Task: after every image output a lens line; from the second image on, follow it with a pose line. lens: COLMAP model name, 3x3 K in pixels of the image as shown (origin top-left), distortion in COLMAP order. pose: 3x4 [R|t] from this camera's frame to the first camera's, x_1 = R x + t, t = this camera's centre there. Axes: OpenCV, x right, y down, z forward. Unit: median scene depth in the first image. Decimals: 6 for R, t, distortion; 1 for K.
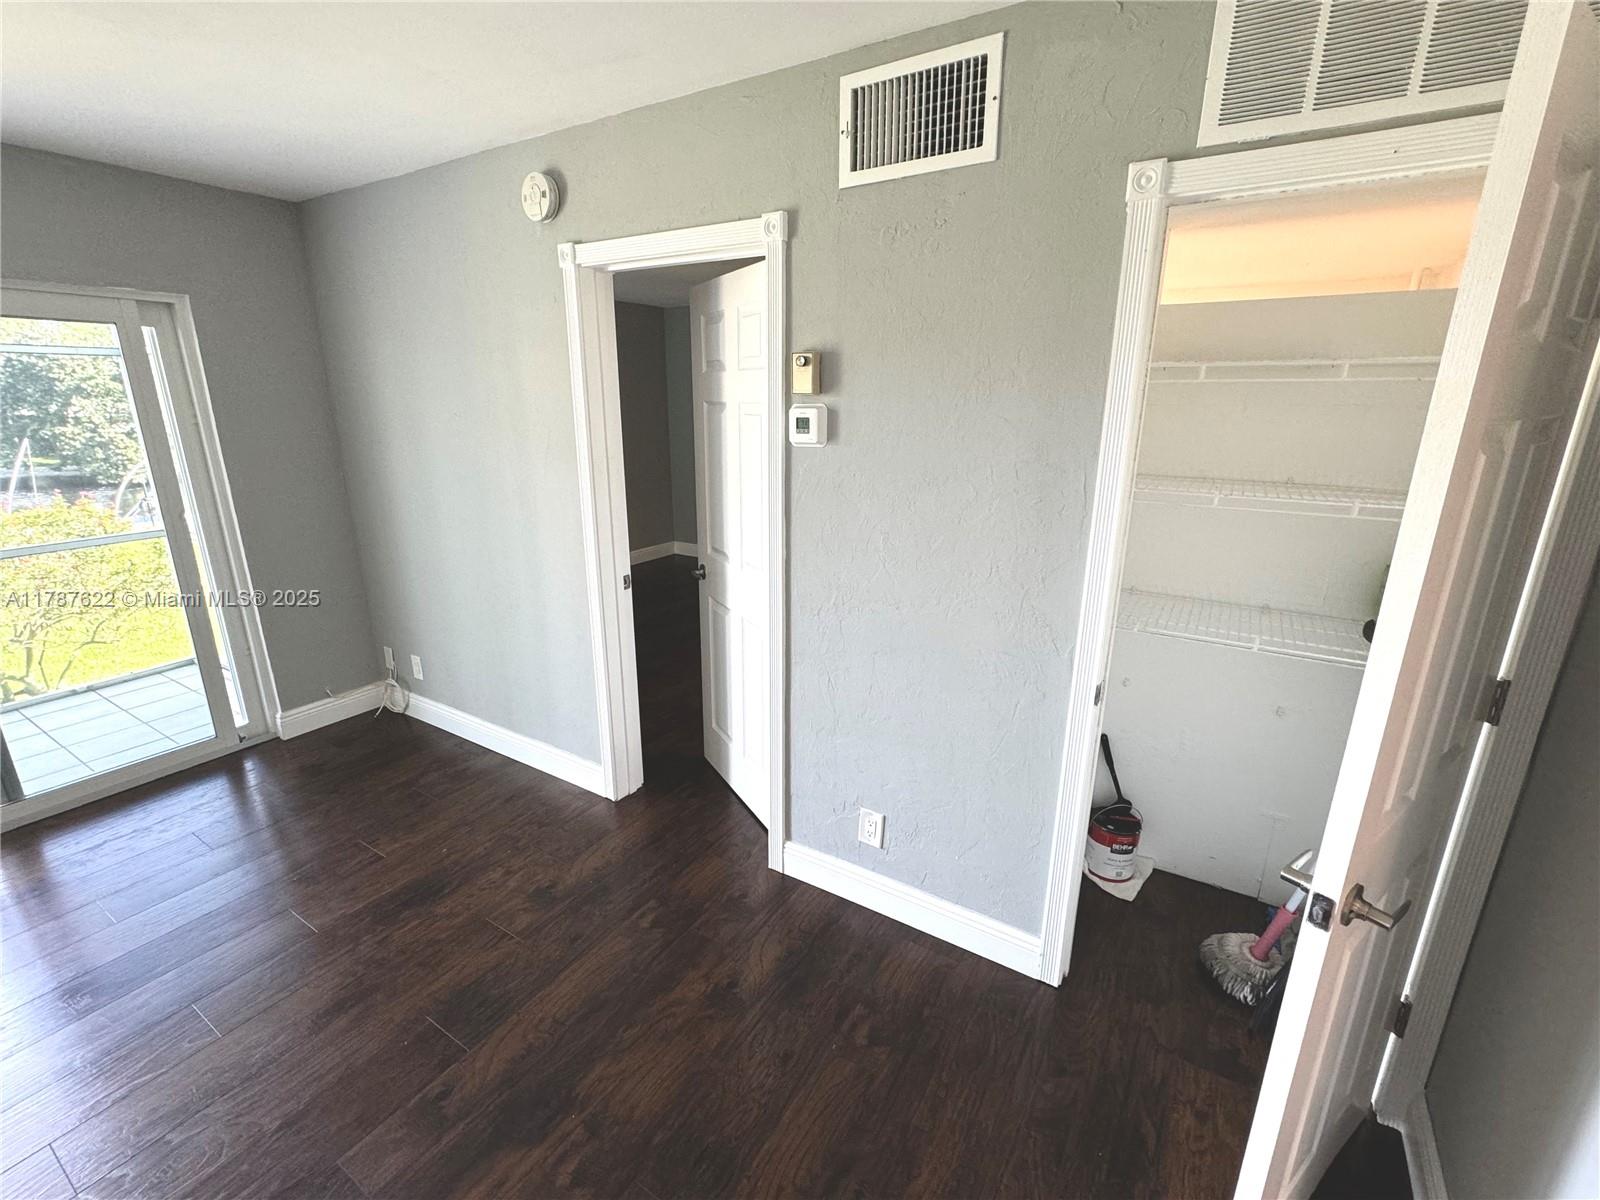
lens RADIAL K [[703.5, 0, 793.4], [0, 703.5, 598.7], [0, 0, 1]] dist [-0.000040, 0.000274]
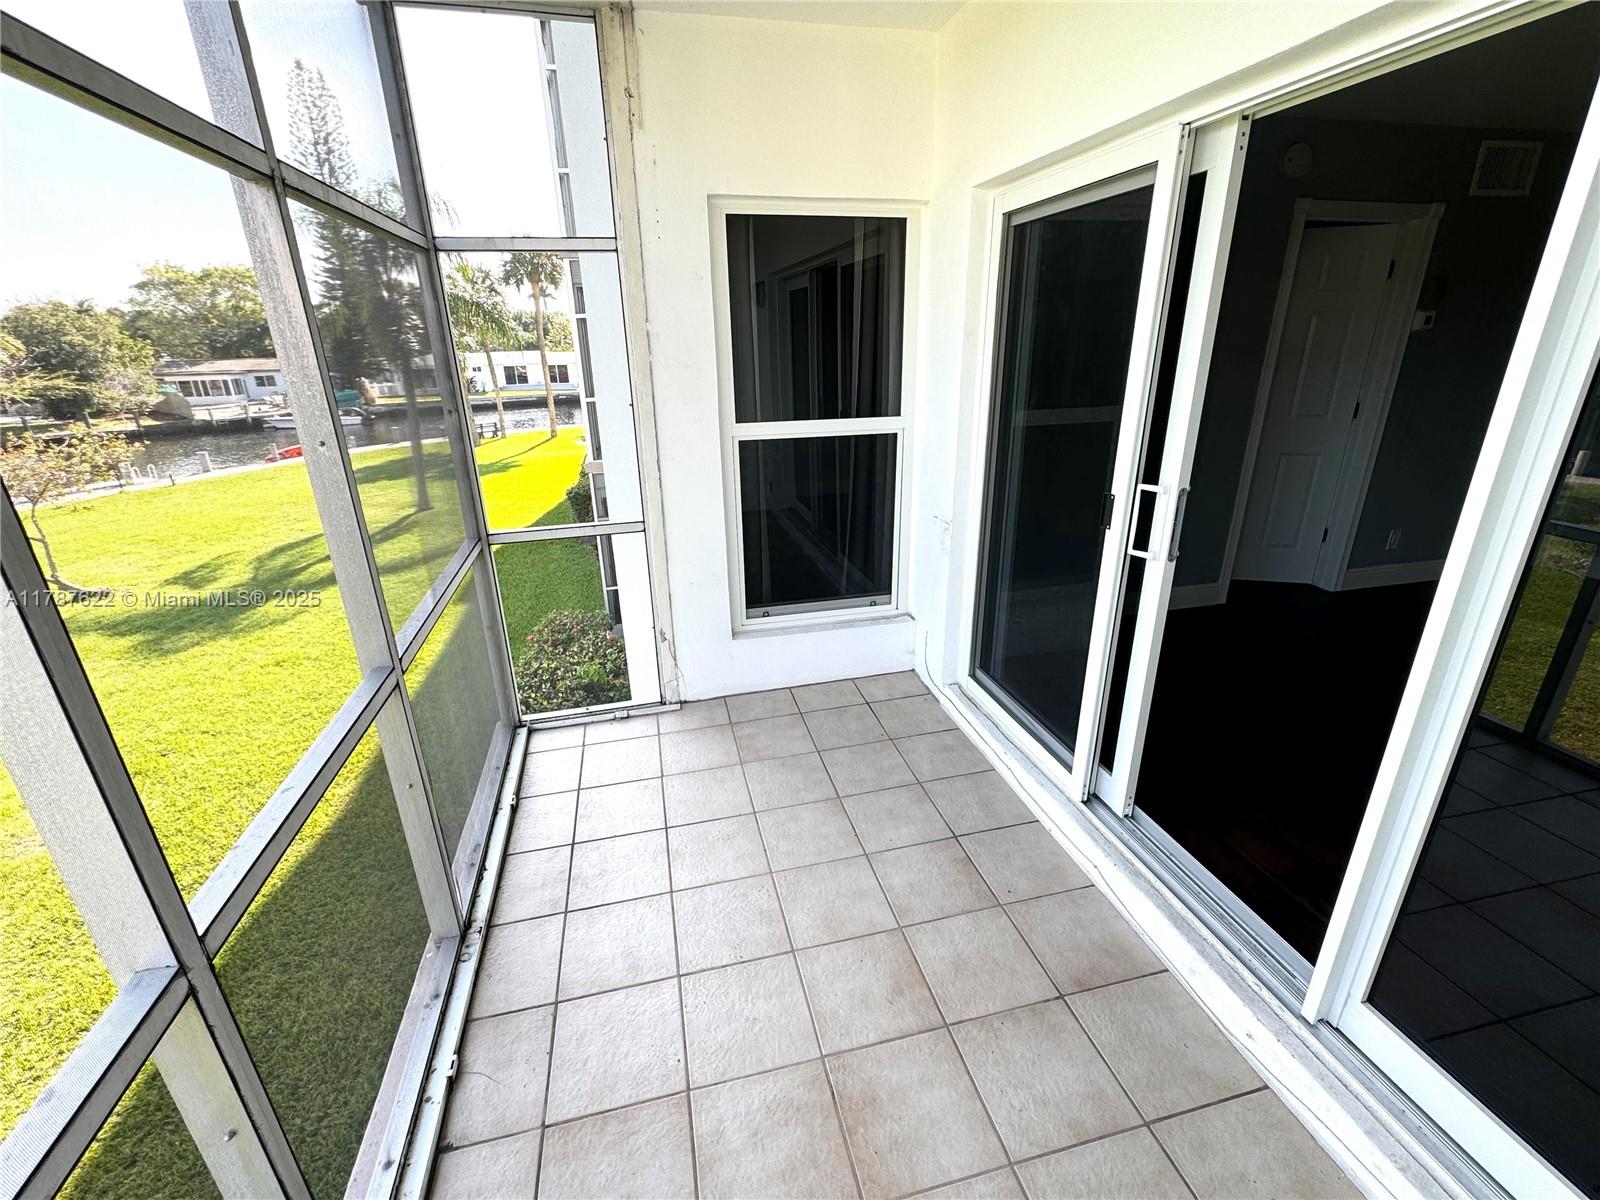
lens RADIAL K [[703.5, 0, 803.9], [0, 703.5, 600.9], [0, 0, 1]] dist [-0.000040, 0.000274]
pose [[0.694680, -0.265862, 0.668384, -2.324455], [0.221428, 0.963107, 0.152954, -0.162007], [-0.684390, 0.041745, 0.727920, 0.716339]]
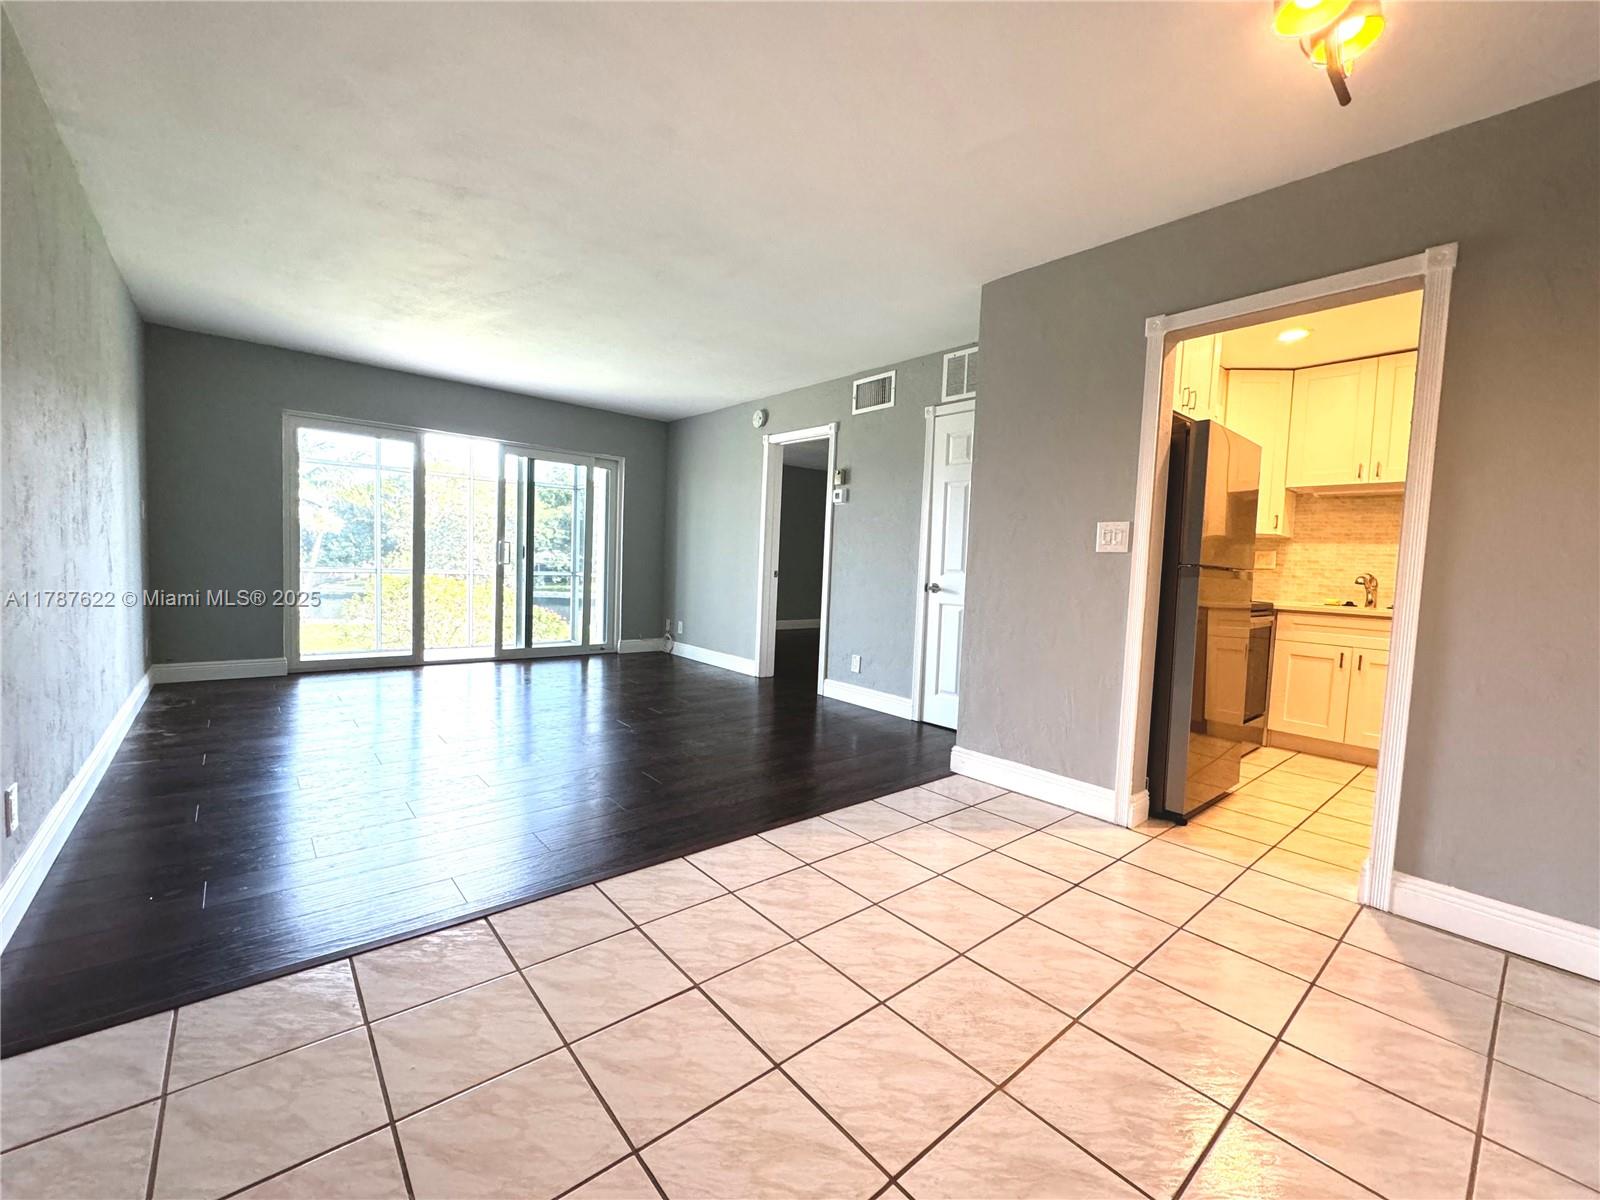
lens RADIAL K [[655.3, 0, 797.6], [0, 655.3, 600.4], [0, 0, 1]] dist [-0.003221, 0.000736]
pose [[0.954392, 0.055976, -0.293263, 0.550939], [-0.121270, 0.970267, -0.209463, 0.600463], [0.272819, 0.235474, 0.932803, -1.120314]]
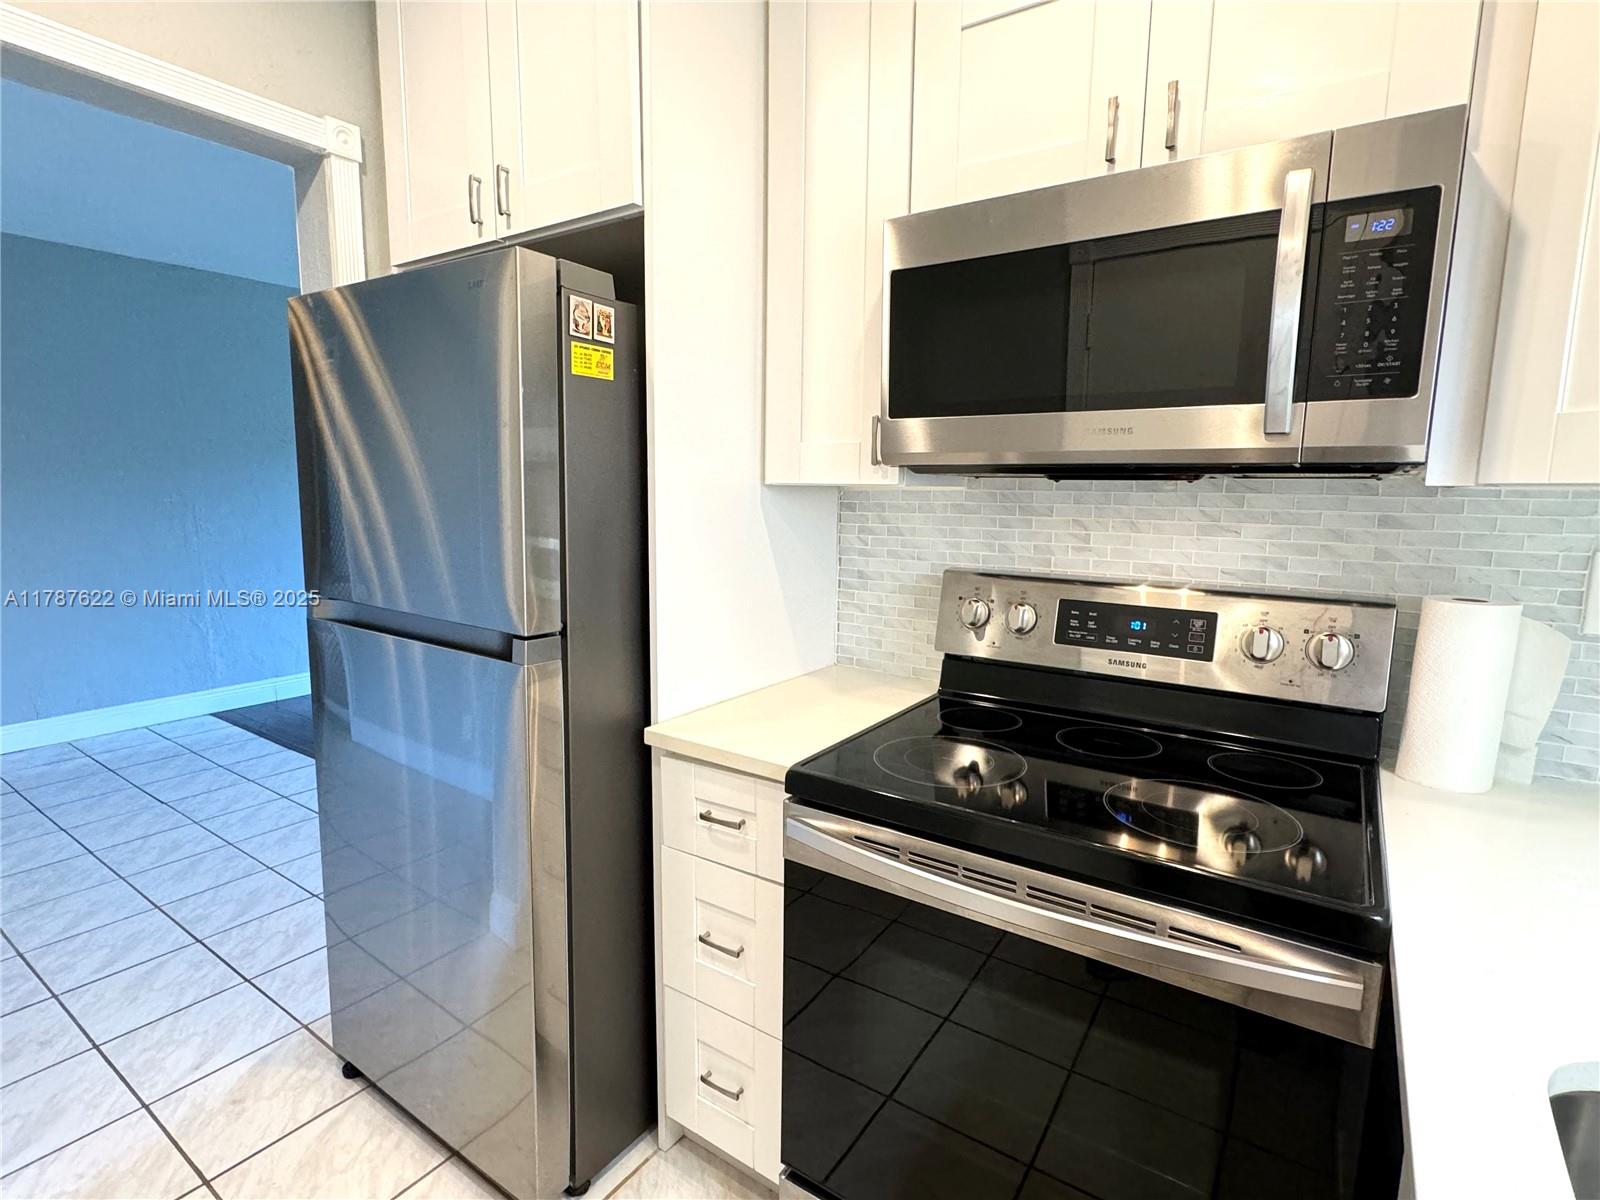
lens RADIAL K [[807.2, 0, 787.1], [0, 807.2, 597.7], [0, 0, 1]] dist [0.003772, 0.000115]
pose [[-0.043979, 0.135513, -0.989799, 1.640261], [-0.294368, 0.945014, 0.142461, -0.039008], [0.954680, 0.297630, -0.001670, 0.627230]]
